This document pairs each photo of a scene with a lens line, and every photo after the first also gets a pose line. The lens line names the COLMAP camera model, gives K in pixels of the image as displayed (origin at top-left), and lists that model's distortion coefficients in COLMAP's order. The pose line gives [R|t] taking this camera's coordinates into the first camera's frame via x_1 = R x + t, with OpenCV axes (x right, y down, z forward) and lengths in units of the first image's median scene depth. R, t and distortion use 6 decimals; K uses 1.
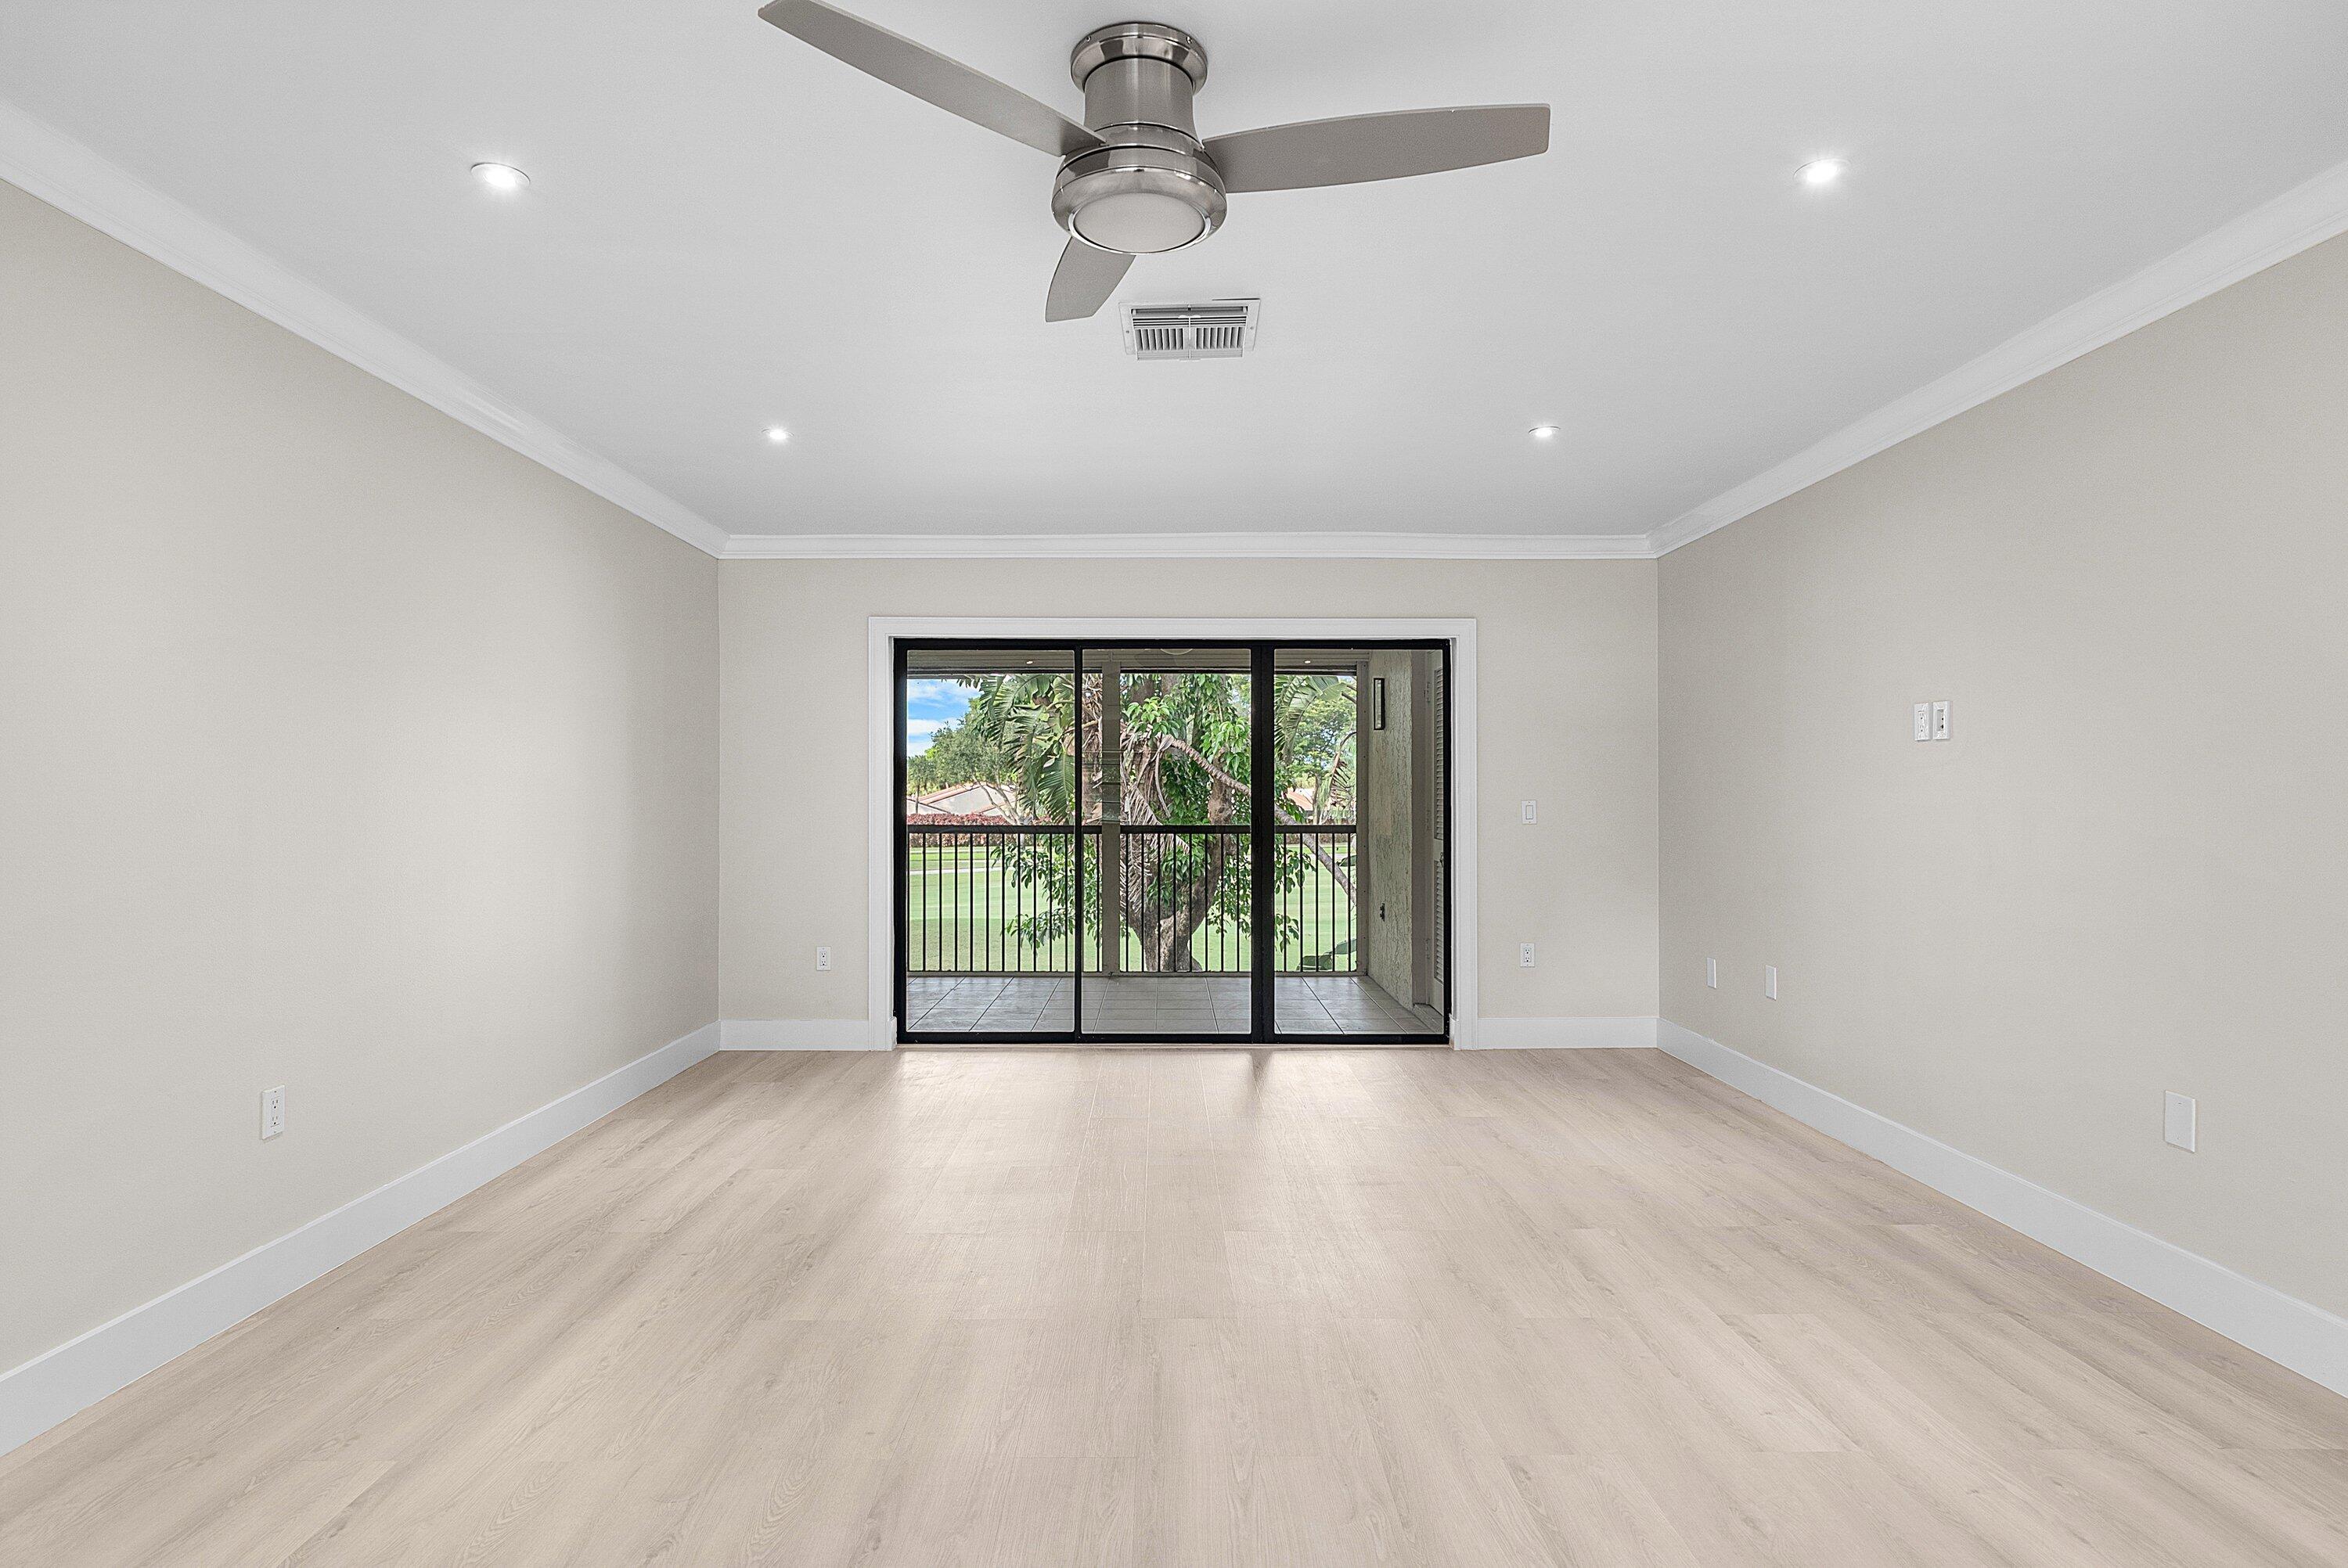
lens RADIAL K [[1219.4, 0, 1159.5], [0, 1219.4, 794.3], [0, 0, 1]] dist [-0.002242, -0.000361]
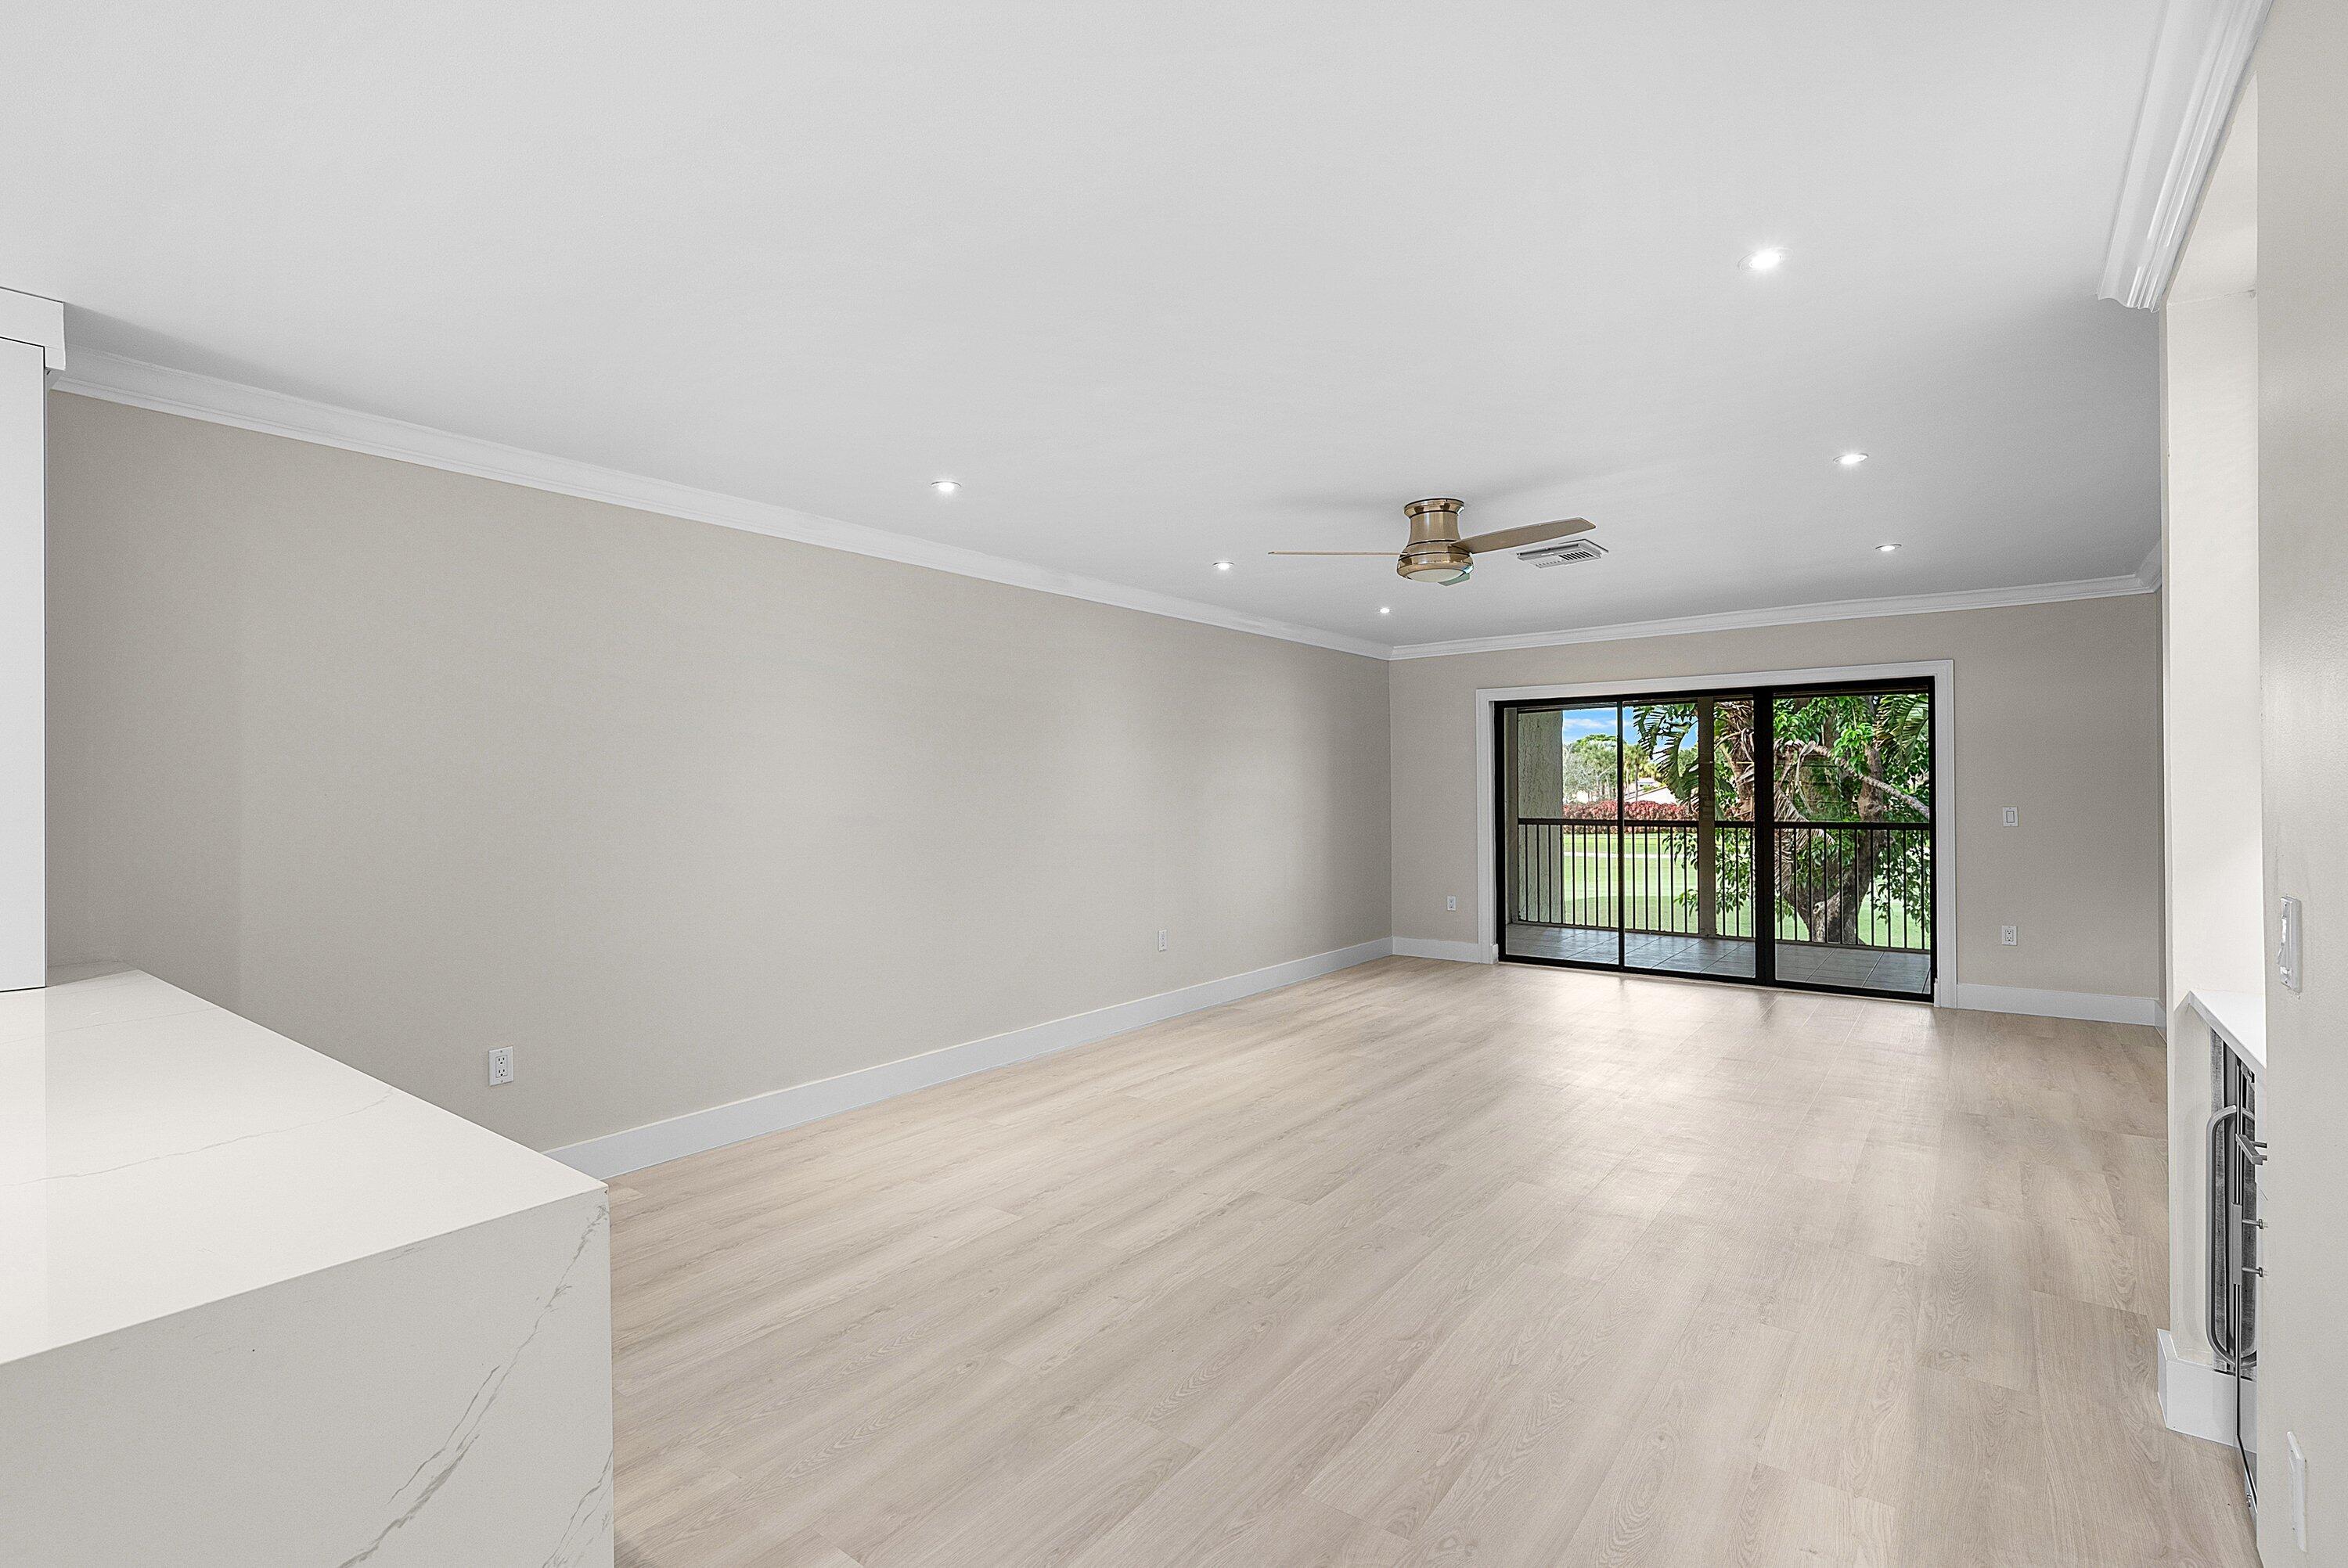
lens RADIAL K [[1051.9, 0, 1179.2], [0, 1051.9, 787.6], [0, 0, 1]] dist [-0.000080, 0.000365]
pose [[0.792915, -0.007786, -0.609282, 0.282638], [0.009078, 0.999958, -0.000965, -0.020153], [0.609264, -0.004766, 0.792953, -0.316284]]
